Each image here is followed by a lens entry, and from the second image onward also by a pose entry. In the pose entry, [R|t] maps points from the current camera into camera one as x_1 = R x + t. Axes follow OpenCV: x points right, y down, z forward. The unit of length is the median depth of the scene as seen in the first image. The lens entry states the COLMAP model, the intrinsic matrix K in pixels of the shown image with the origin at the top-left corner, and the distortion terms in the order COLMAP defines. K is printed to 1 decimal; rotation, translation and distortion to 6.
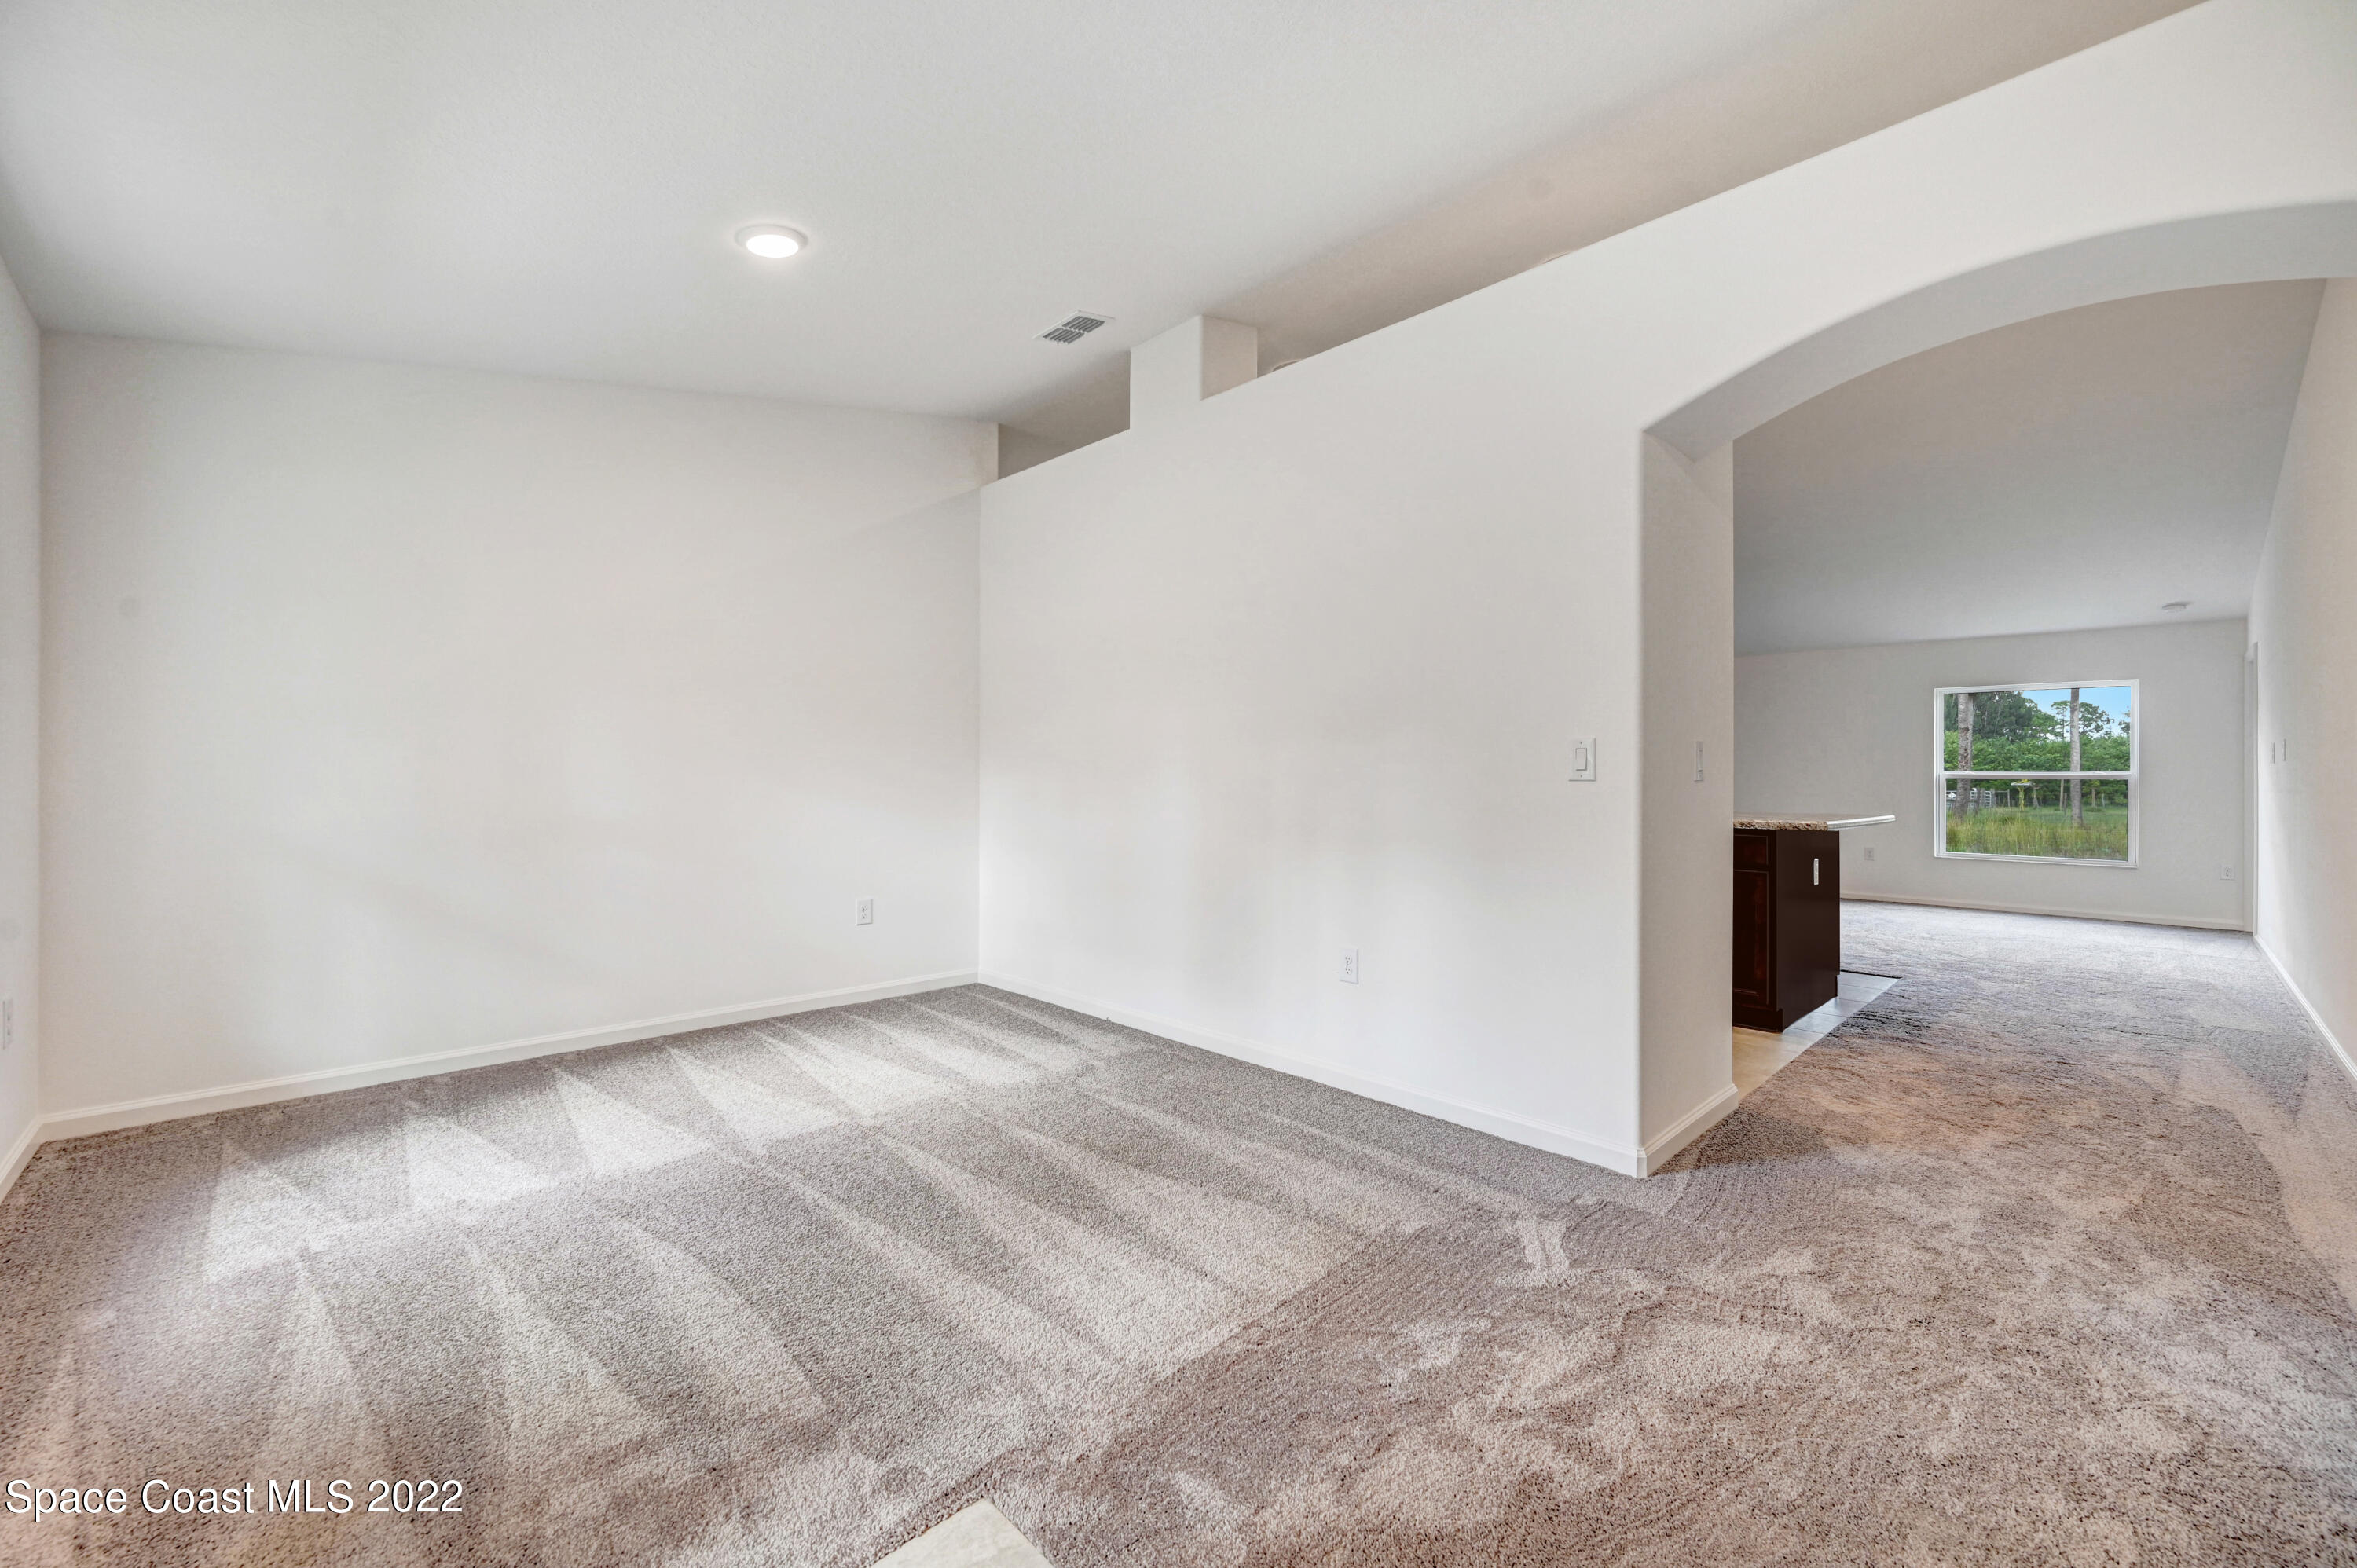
lens RADIAL K [[950.7, 0, 1178.5], [0, 950.7, 784.0], [0, 0, 1]] dist [-0.000205, 0.000081]
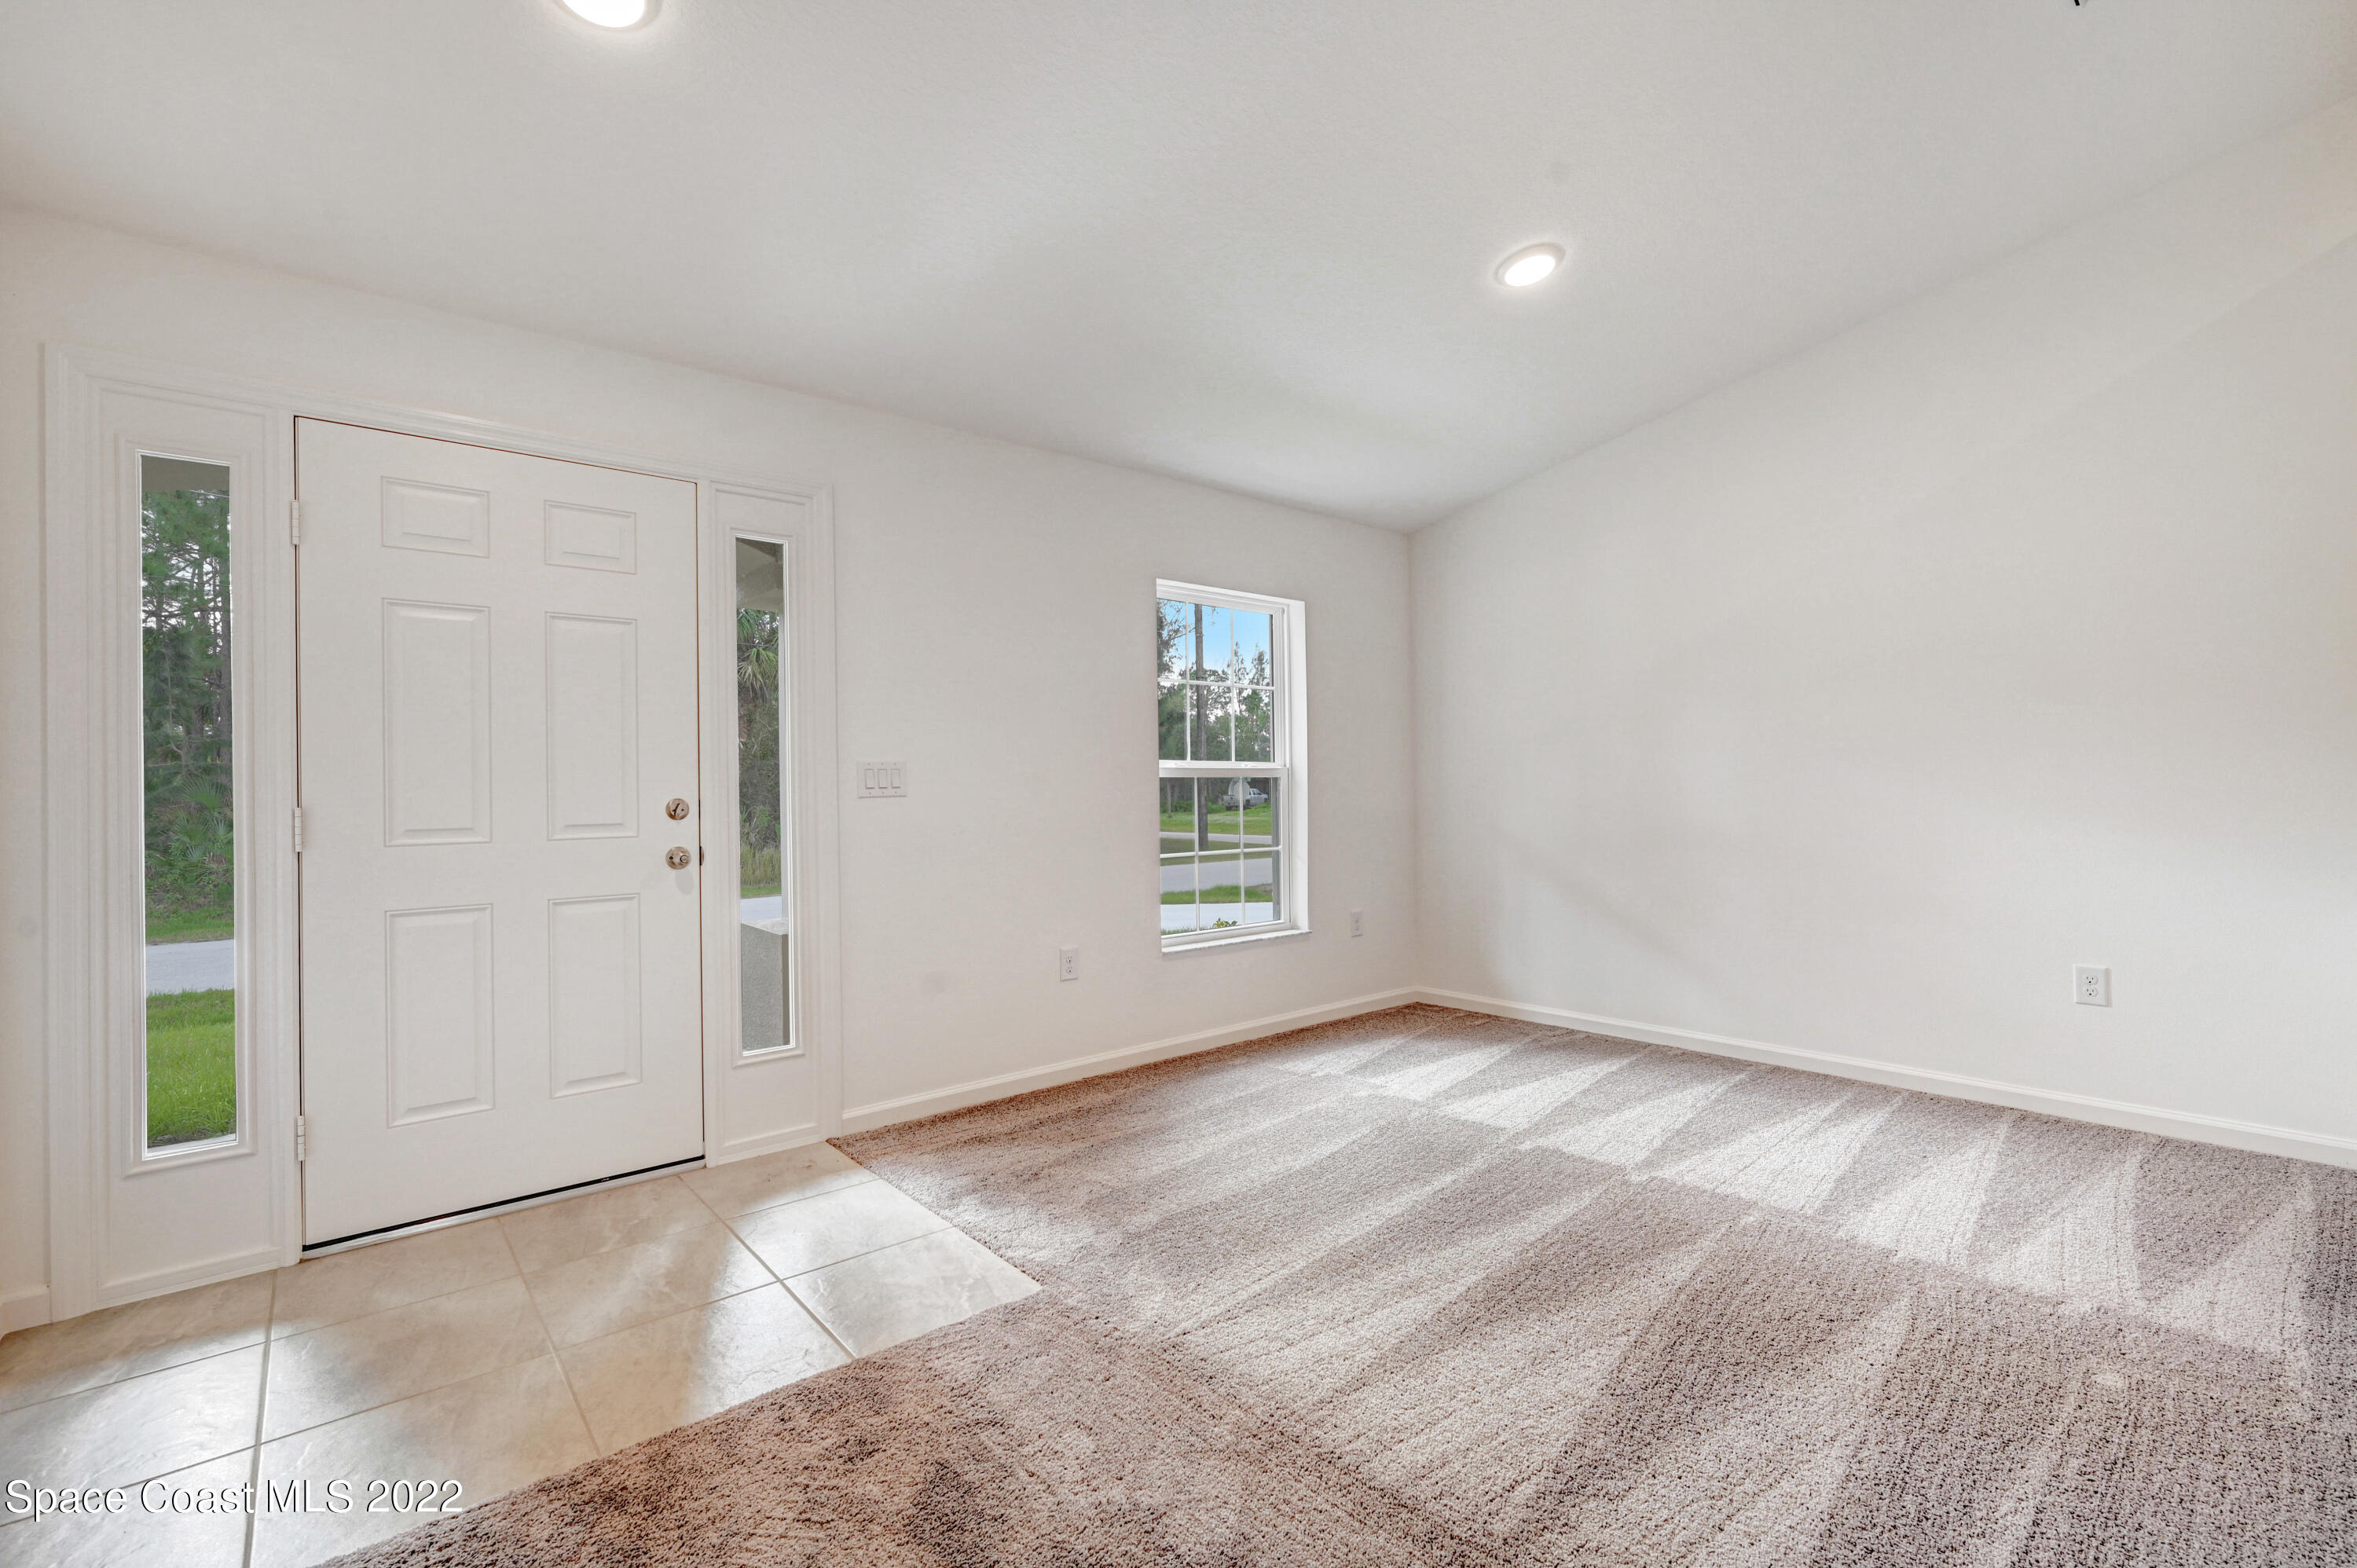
lens RADIAL K [[1013.7, 0, 1187.1], [0, 1013.7, 789.5], [0, 0, 1]] dist [-0.000072, 0.000378]
pose [[-0.069504, -0.011322, -0.997517, 0.656621], [0.006924, 0.999906, -0.011832, 0.000999], [0.997558, -0.007729, -0.069420, 0.650279]]
